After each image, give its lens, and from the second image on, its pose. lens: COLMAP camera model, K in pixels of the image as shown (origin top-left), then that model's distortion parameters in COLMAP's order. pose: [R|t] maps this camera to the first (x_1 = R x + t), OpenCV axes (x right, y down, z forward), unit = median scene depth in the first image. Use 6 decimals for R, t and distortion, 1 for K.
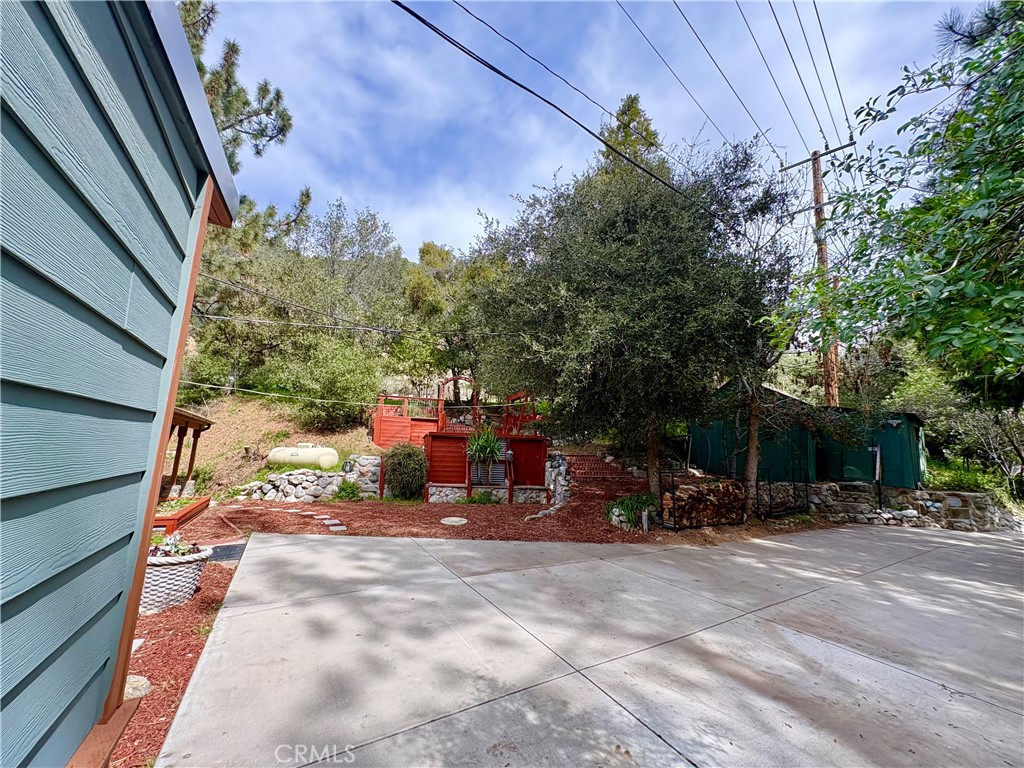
lens RADIAL K [[405.5, 0, 513.4], [0, 405.5, 383.0], [0, 0, 1]] dist [-0.002151, 0.000103]
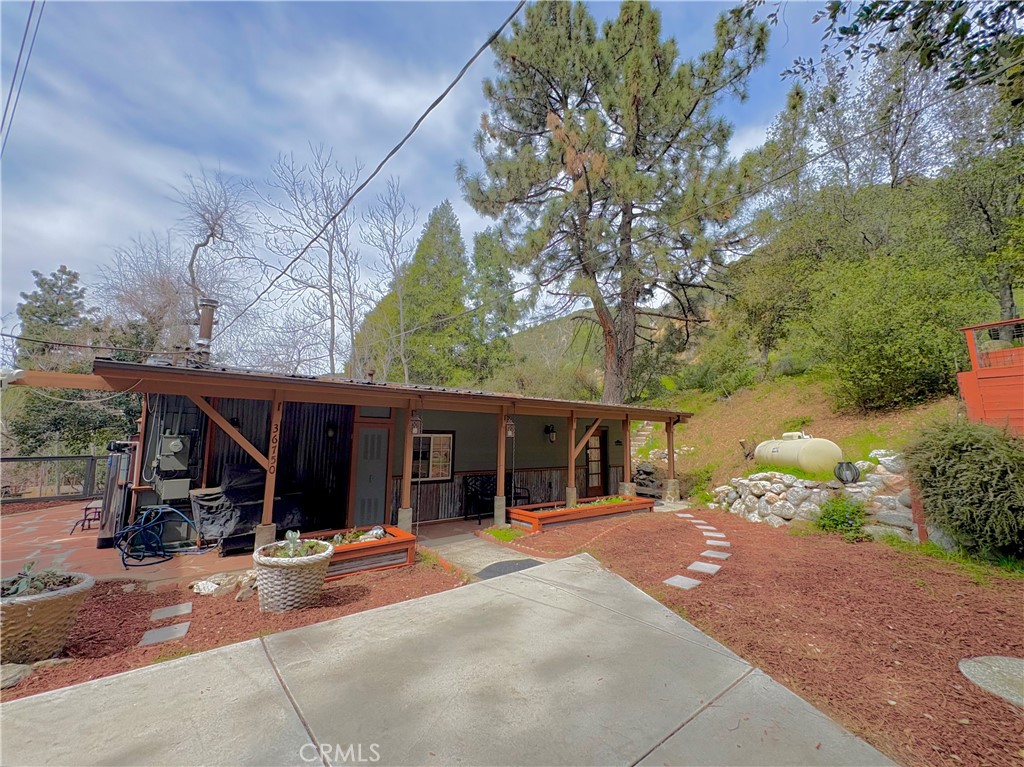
lens RADIAL K [[445.8, 0, 512.0], [0, 445.8, 383.5], [0, 0, 1]] dist [-0.000487, 0.000120]
pose [[0.214849, -0.154358, -0.964372, 0.083863], [0.175686, 0.977432, -0.117308, 0.088577], [0.960715, -0.144223, 0.237119, 0.480189]]
